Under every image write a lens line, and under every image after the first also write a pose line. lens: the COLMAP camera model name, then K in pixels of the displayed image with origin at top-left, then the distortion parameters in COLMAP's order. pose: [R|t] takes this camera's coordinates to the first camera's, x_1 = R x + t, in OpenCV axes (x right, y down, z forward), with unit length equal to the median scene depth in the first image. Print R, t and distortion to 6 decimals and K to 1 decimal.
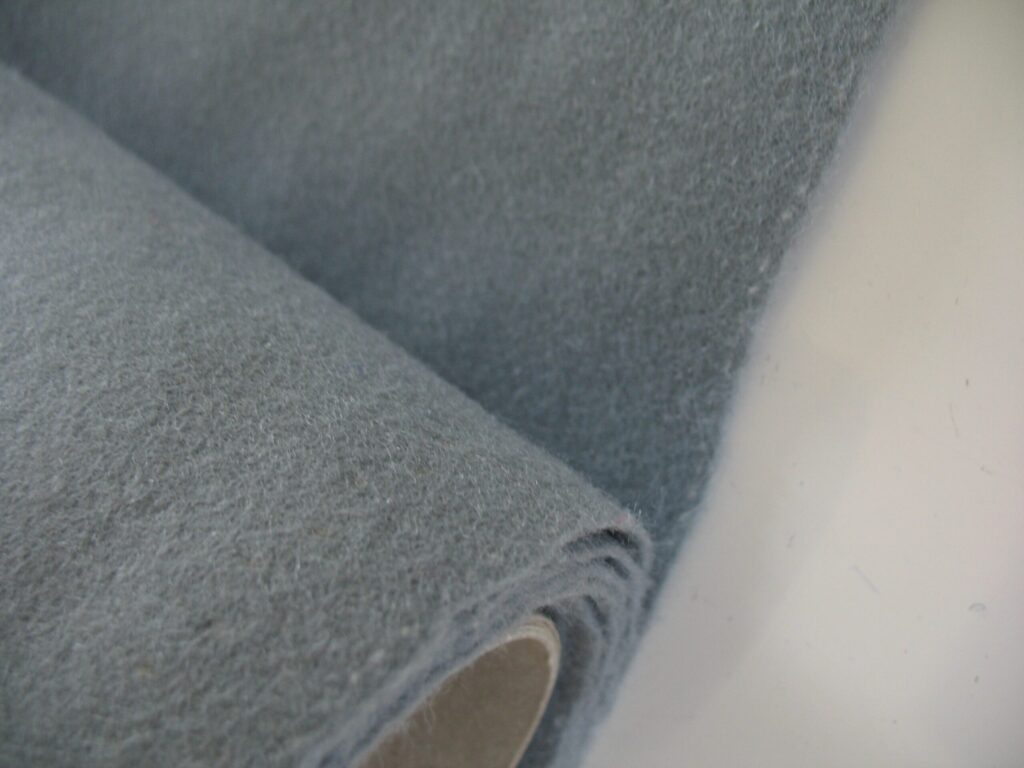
lens RADIAL K [[1051.7, 0, 512.0], [0, 1051.7, 384.0], [0, 0, 1]] dist [-0.197324, 0.194456]
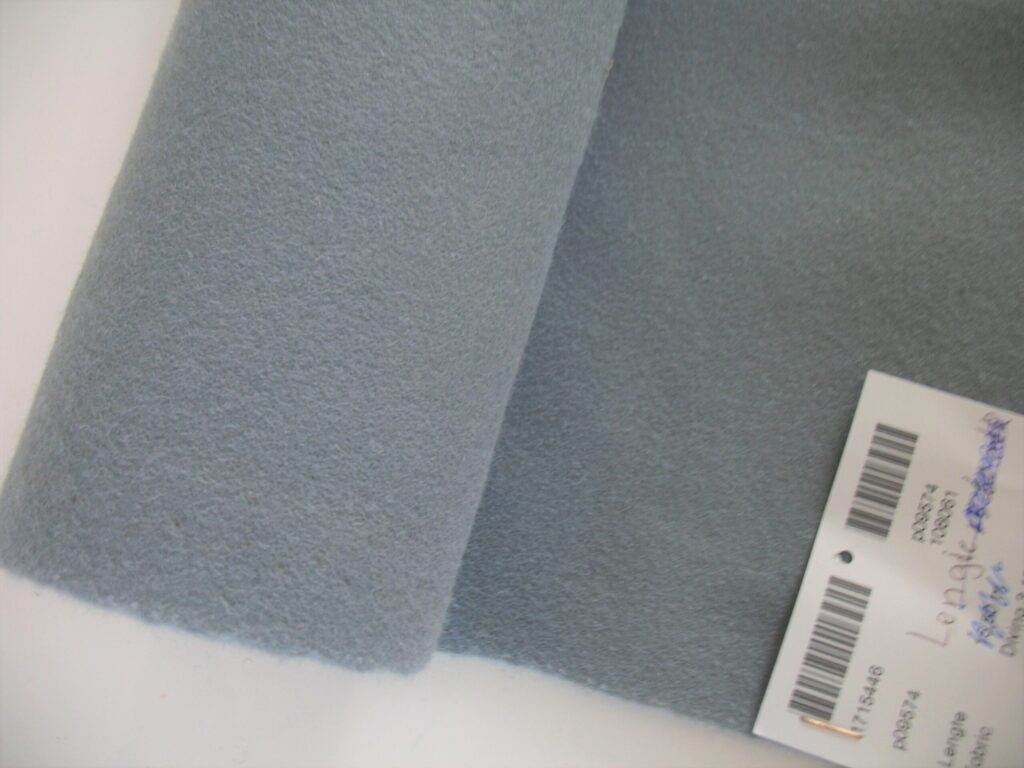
lens RADIAL K [[1051.7, 0, 512.0], [0, 1051.7, 384.0], [0, 0, 1]] dist [-0.197324, 0.194456]
pose [[0.207111, 0.901526, 0.379942, -1.079902], [-0.969669, 0.240691, -0.042533, -0.072392], [-0.129793, -0.359609, 0.924032, -0.645003]]
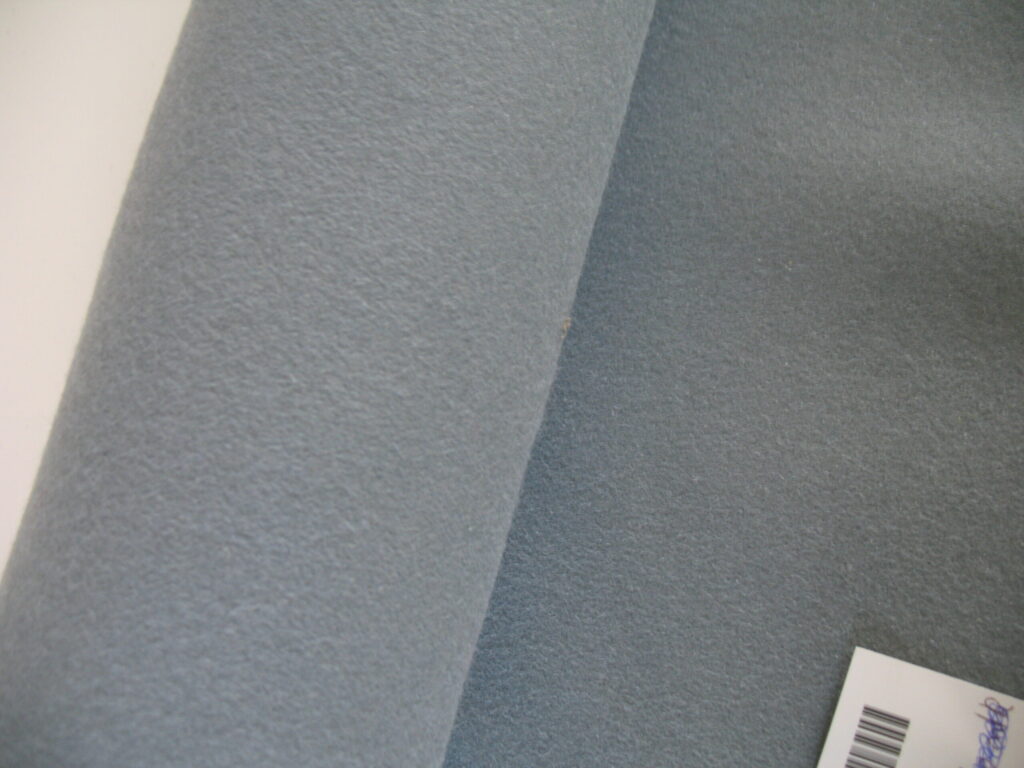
lens RADIAL K [[1051.7, 0, 512.0], [0, 1051.7, 384.0], [0, 0, 1]] dist [-0.197324, 0.194456]
pose [[0.242600, 0.899330, 0.363801, -1.443215], [-0.966097, 0.258106, 0.006193, -0.385274], [-0.088330, -0.352969, 0.931456, -0.342328]]
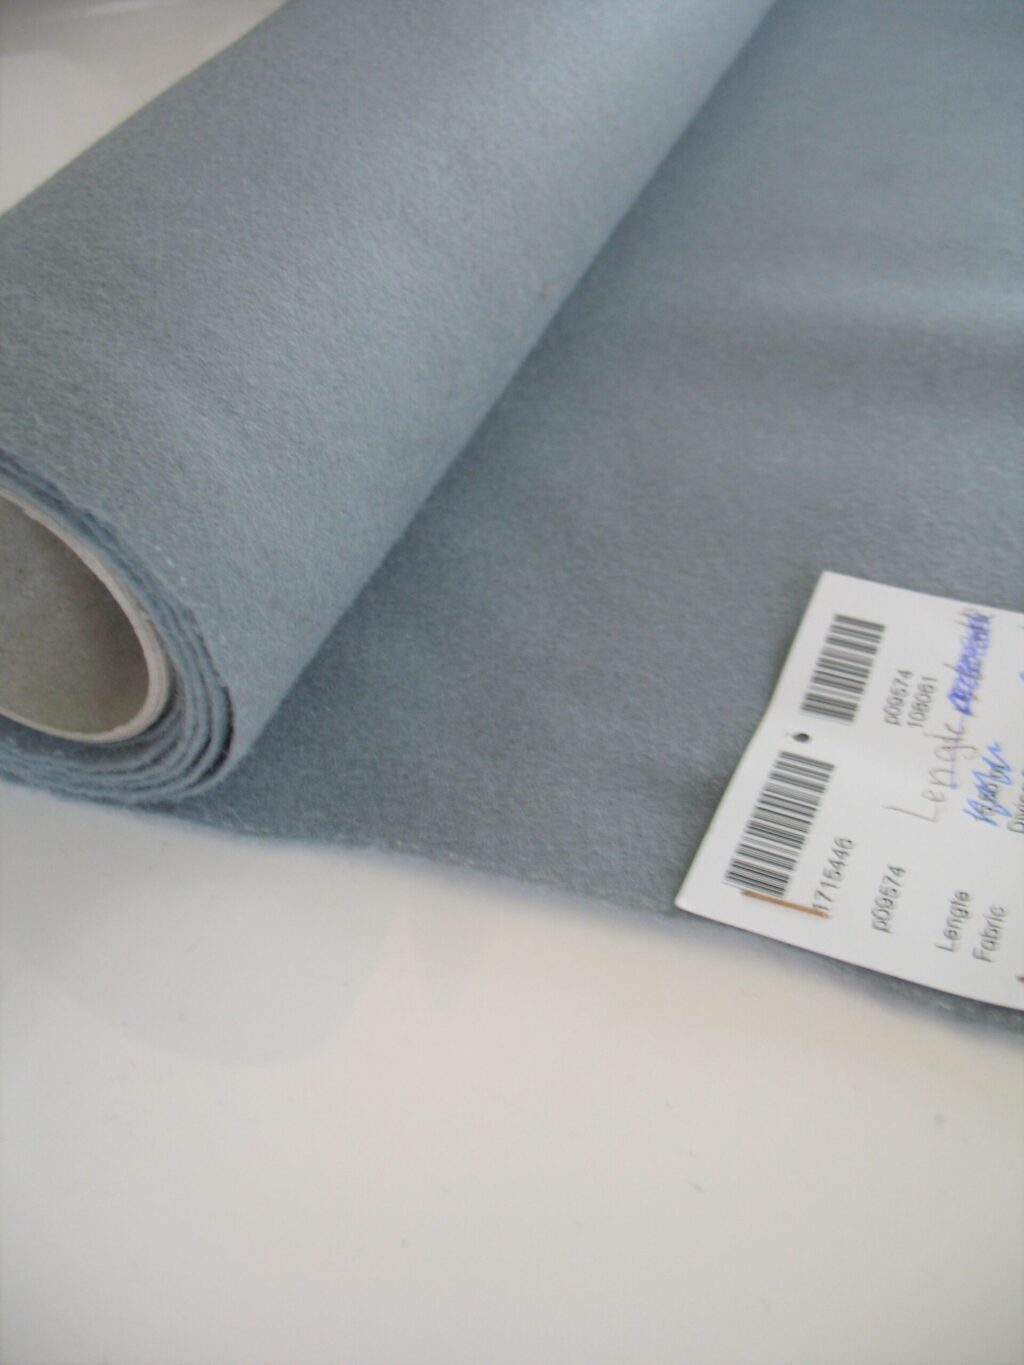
lens RADIAL K [[1402.0, 0, 512.0], [0, 1402.0, 682.5], [0, 0, 1]] dist [-0.197324, 0.194456]
pose [[0.080762, 0.979032, -0.187015, 0.414256], [-0.982010, 0.046026, -0.183134, 0.104812], [-0.170687, 0.198441, 0.965136, -0.973531]]
